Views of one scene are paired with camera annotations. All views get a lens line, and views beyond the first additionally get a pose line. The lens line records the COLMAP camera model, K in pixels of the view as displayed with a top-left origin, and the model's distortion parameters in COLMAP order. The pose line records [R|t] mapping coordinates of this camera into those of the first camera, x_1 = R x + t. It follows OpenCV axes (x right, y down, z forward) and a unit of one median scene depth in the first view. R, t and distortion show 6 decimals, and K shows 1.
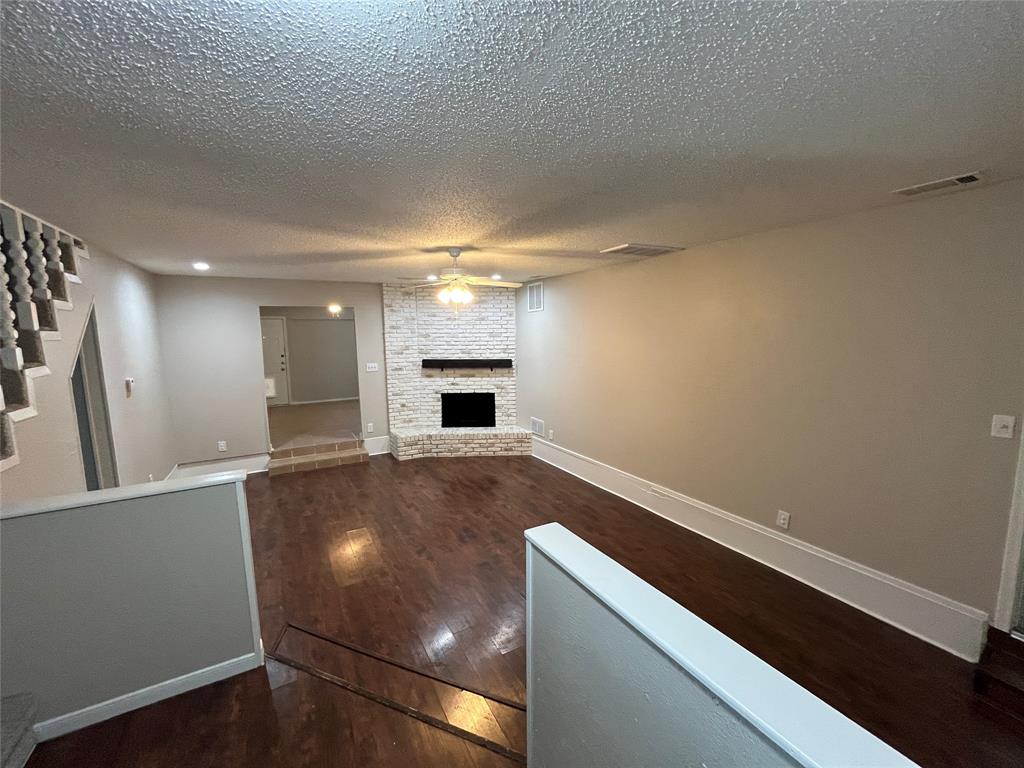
lens RADIAL K [[408.7, 0, 512.0], [0, 408.7, 384.0], [0, 0, 1]] dist [-0.000316, -0.000030]
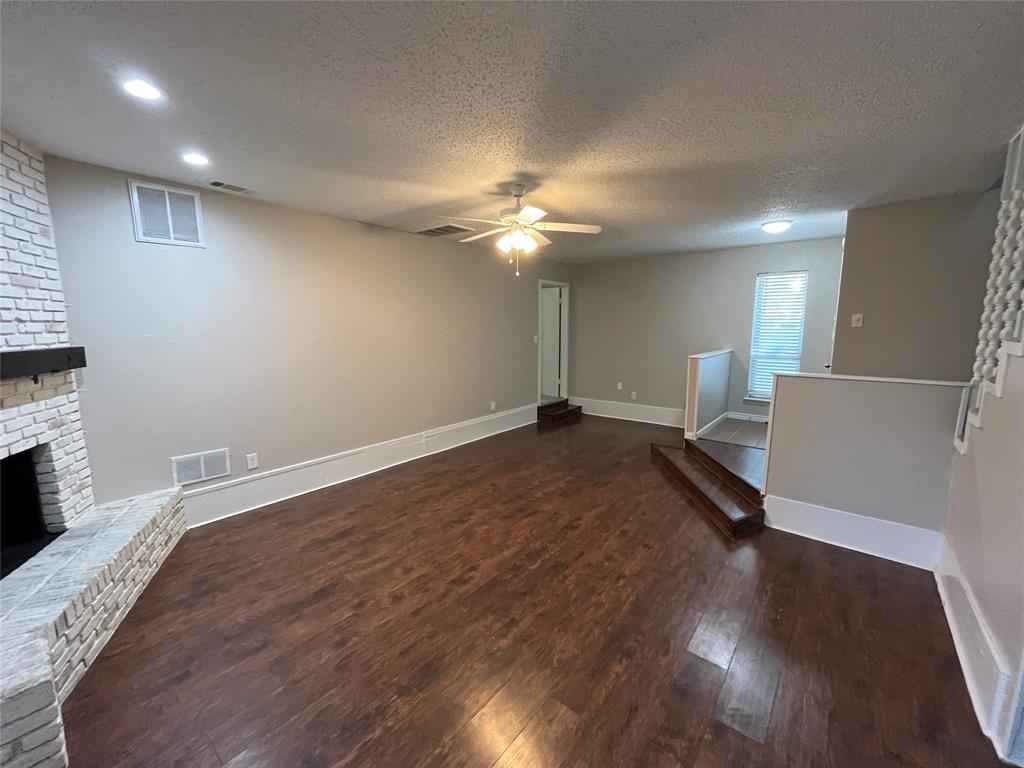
lens RADIAL K [[408.7, 0, 512.0], [0, 408.7, 384.0], [0, 0, 1]] dist [-0.000316, -0.000030]
pose [[-0.349857, -0.125271, 0.928390, -0.684913], [0.122490, 0.976394, 0.177908, -0.056770], [-0.928761, 0.175961, -0.326253, 0.951841]]
